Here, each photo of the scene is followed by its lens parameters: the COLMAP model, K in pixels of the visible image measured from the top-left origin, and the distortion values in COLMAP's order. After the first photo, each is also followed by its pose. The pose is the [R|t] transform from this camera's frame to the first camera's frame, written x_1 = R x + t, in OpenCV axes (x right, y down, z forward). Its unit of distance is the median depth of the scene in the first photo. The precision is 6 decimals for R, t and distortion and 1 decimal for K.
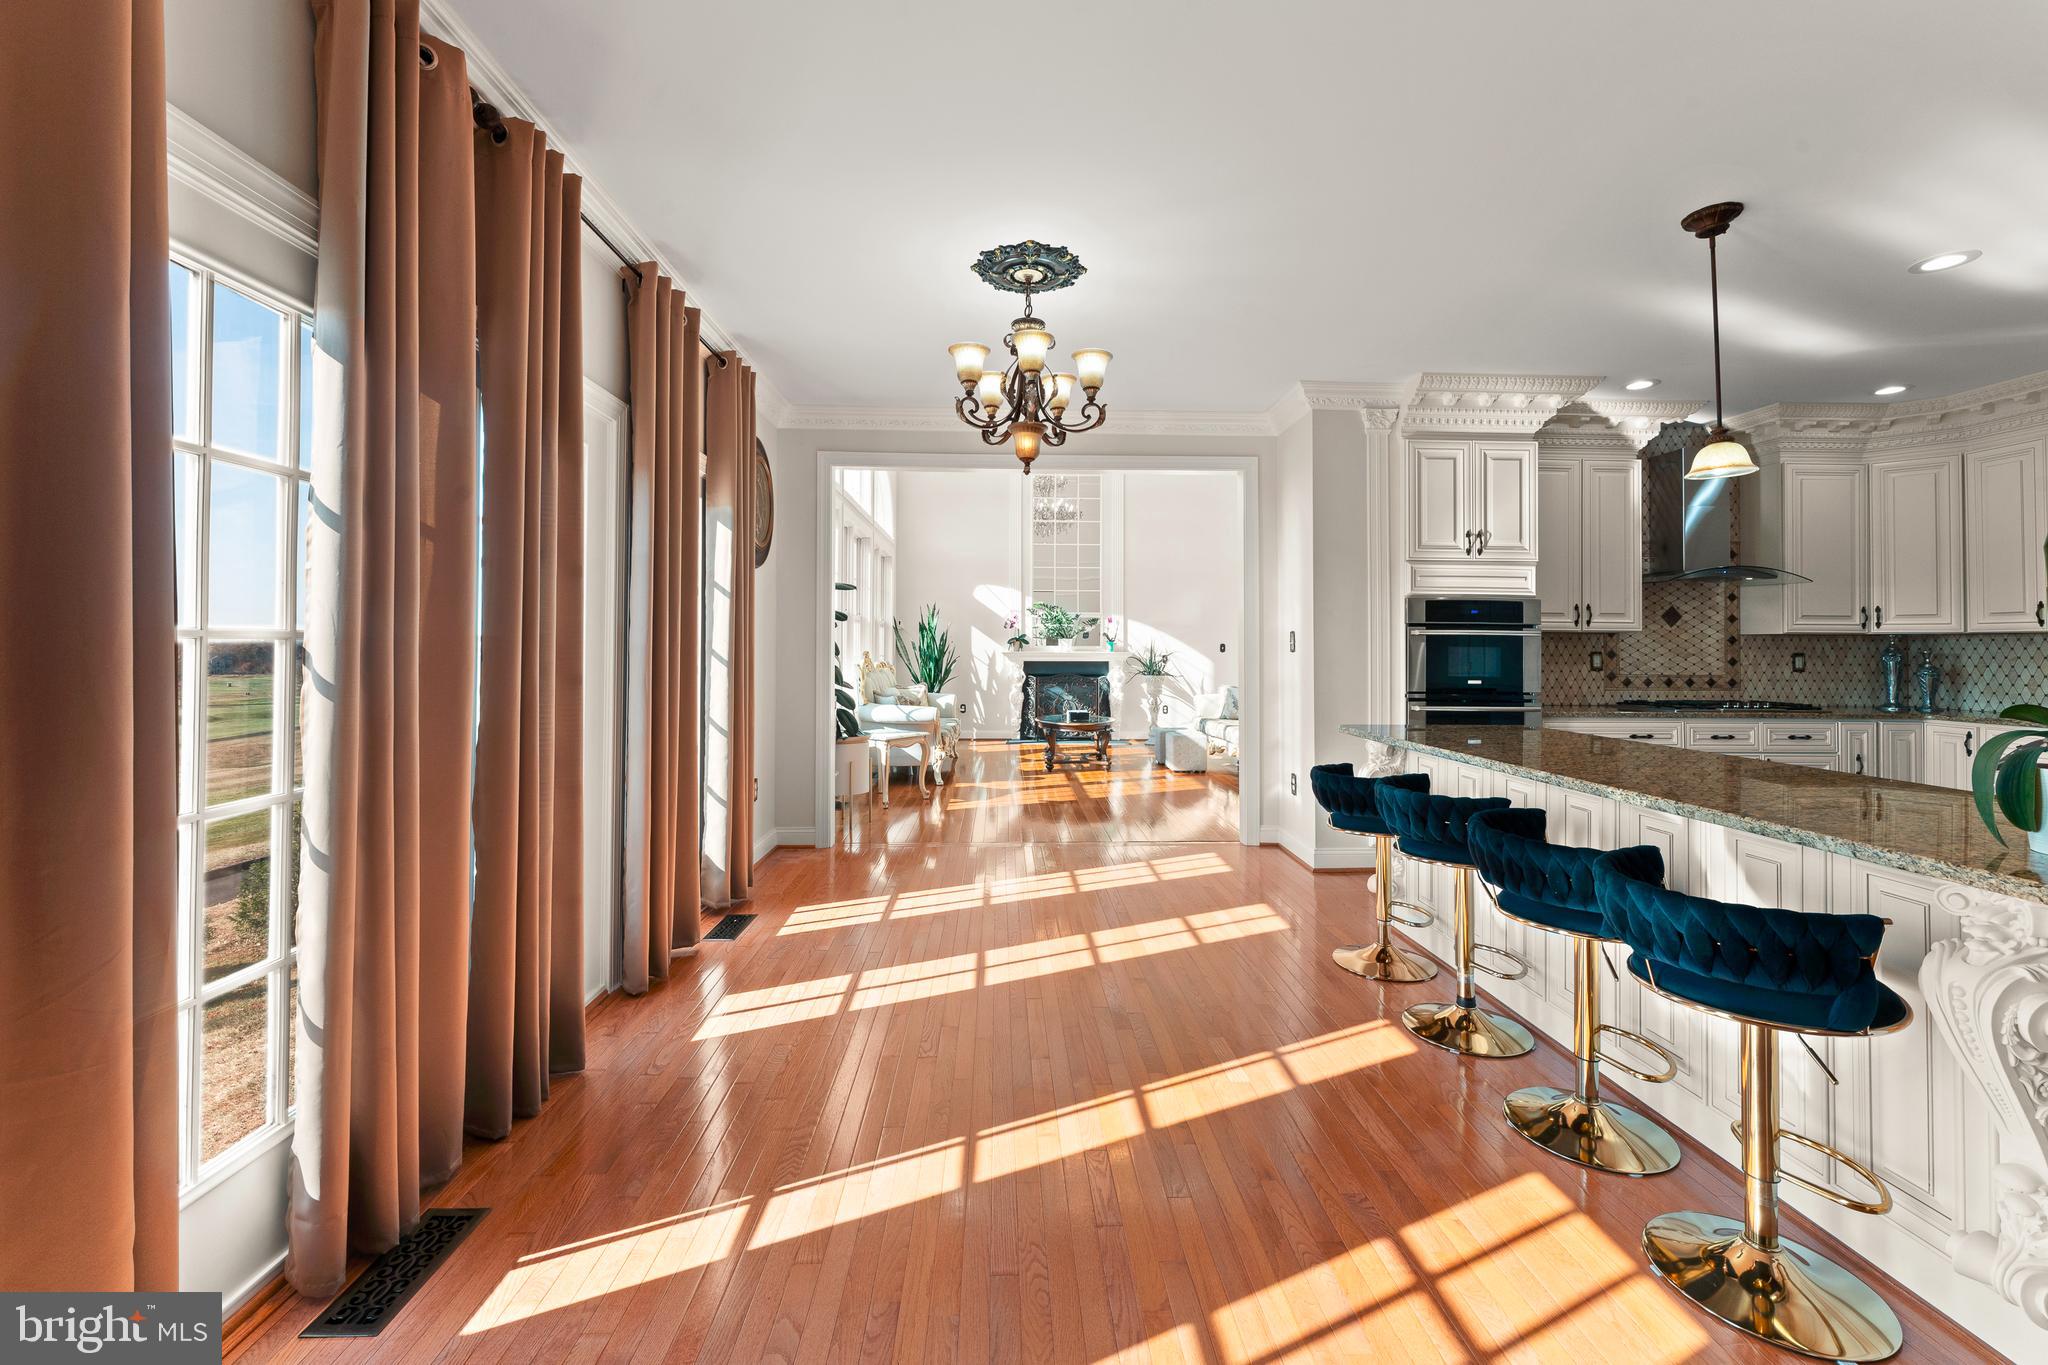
lens RADIAL K [[825.5, 0, 1020.7], [0, 825.5, 635.8], [0, 0, 1]] dist [-0.002940, 0.000272]
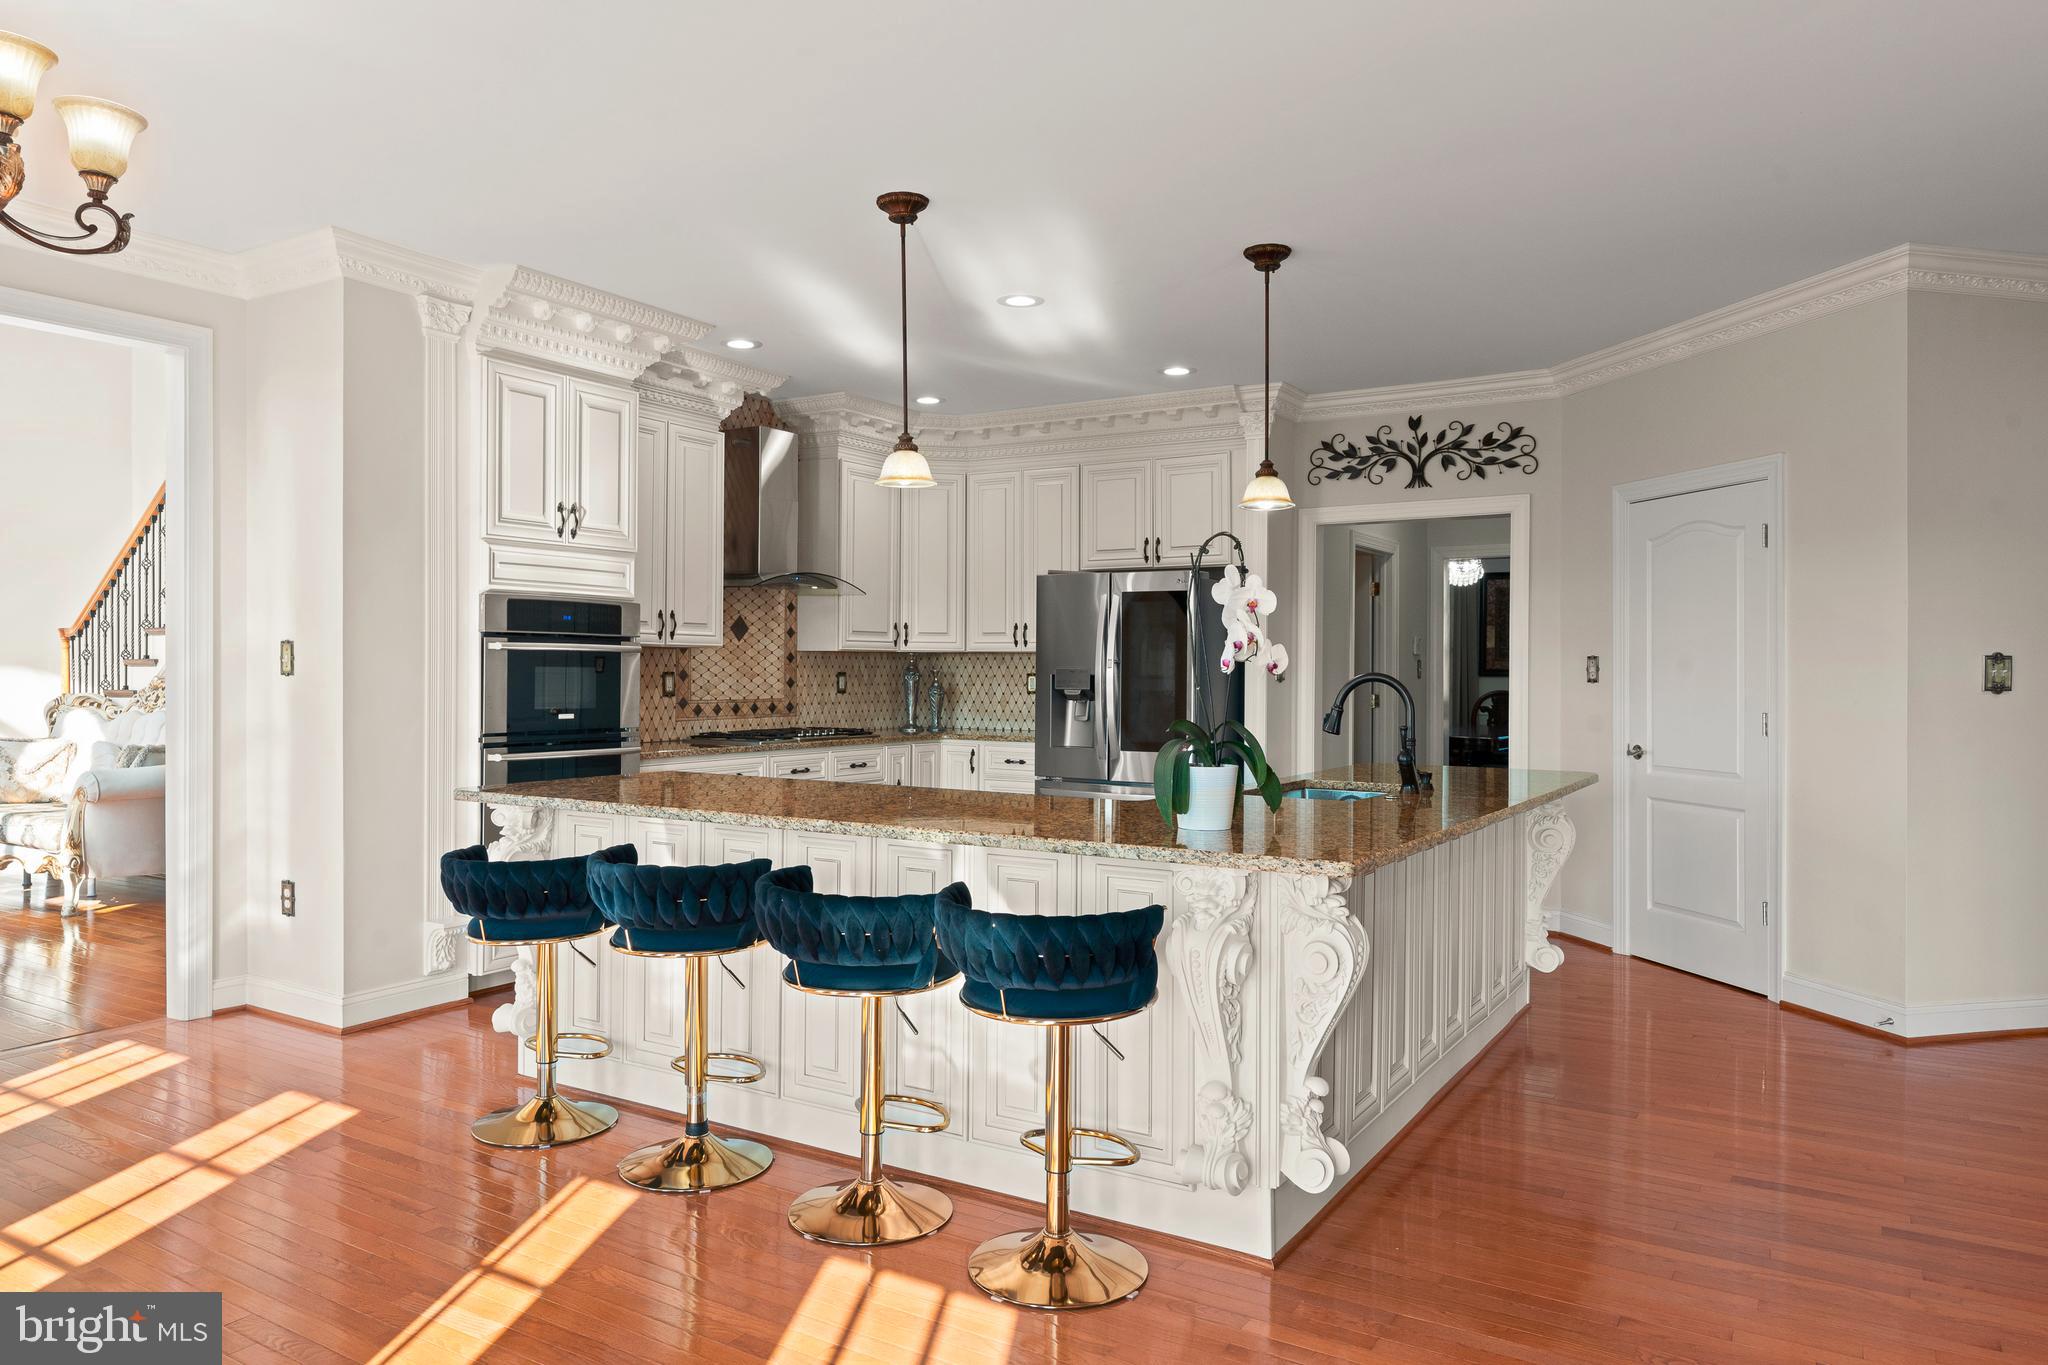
lens RADIAL K [[1358.7, 0, 1032.2], [0, 1358.7, 669.0], [0, 0, 1]] dist [-0.001845, -0.000132]
pose [[0.543004, -0.003221, 0.839724, -0.196035], [-0.016394, 0.999761, 0.014436, -0.007690], [-0.839570, -0.021605, 0.542821, 0.024928]]
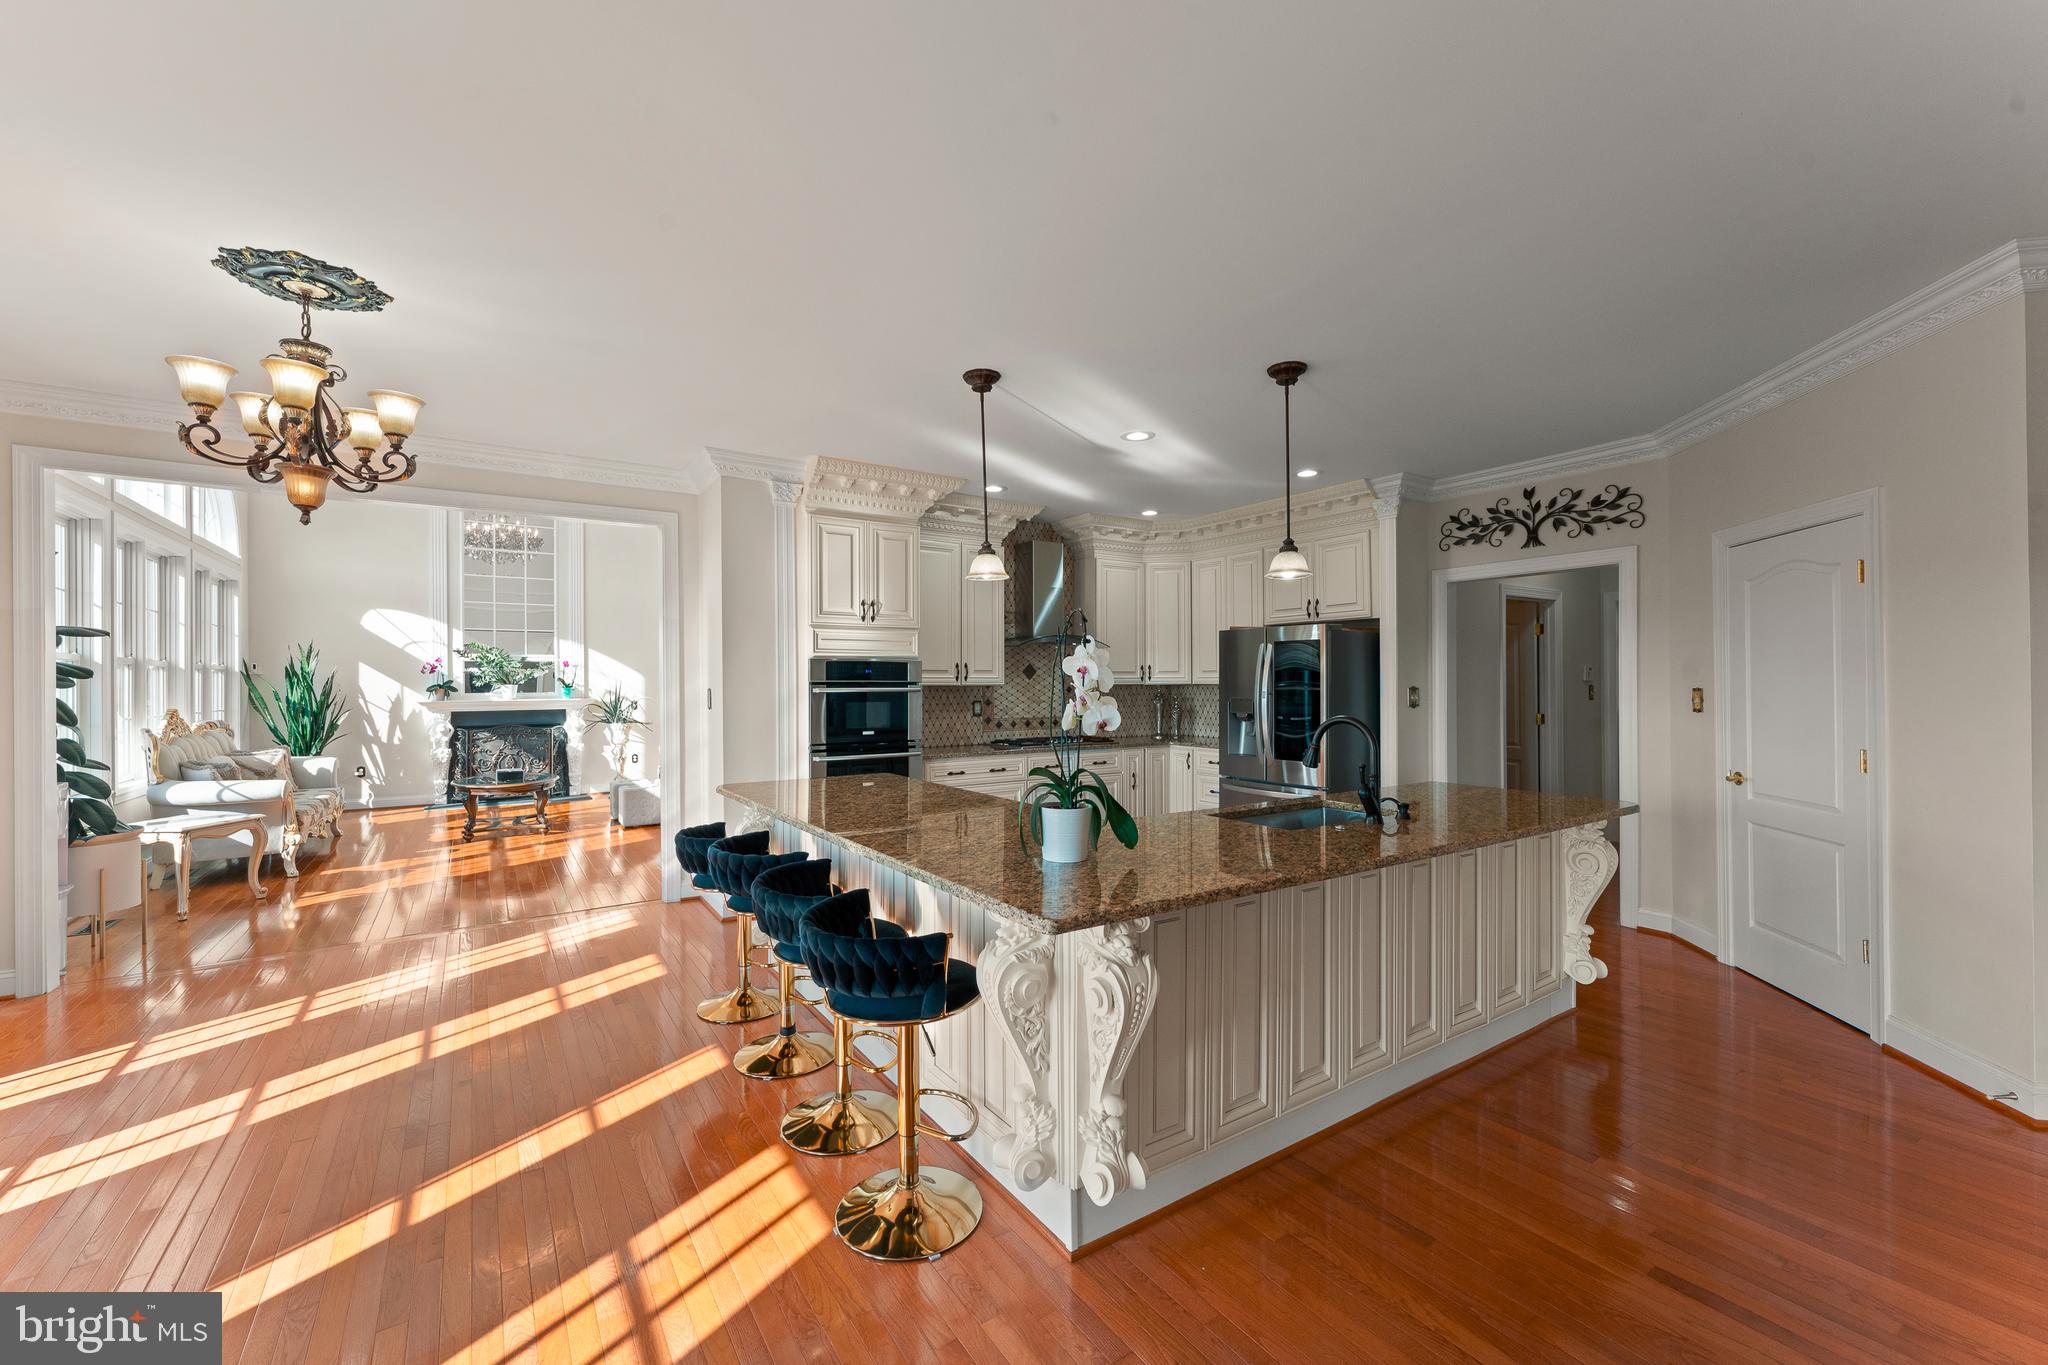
lens RADIAL K [[825.5, 0, 1026.6], [0, 825.5, 679.7], [0, 0, 1]] dist [-0.002940, 0.000272]
pose [[0.844676, -0.007703, 0.535223, 0.114310], [0.000192, 0.999901, 0.014088, -0.030764], [-0.535278, -0.011797, 0.844593, -0.071893]]
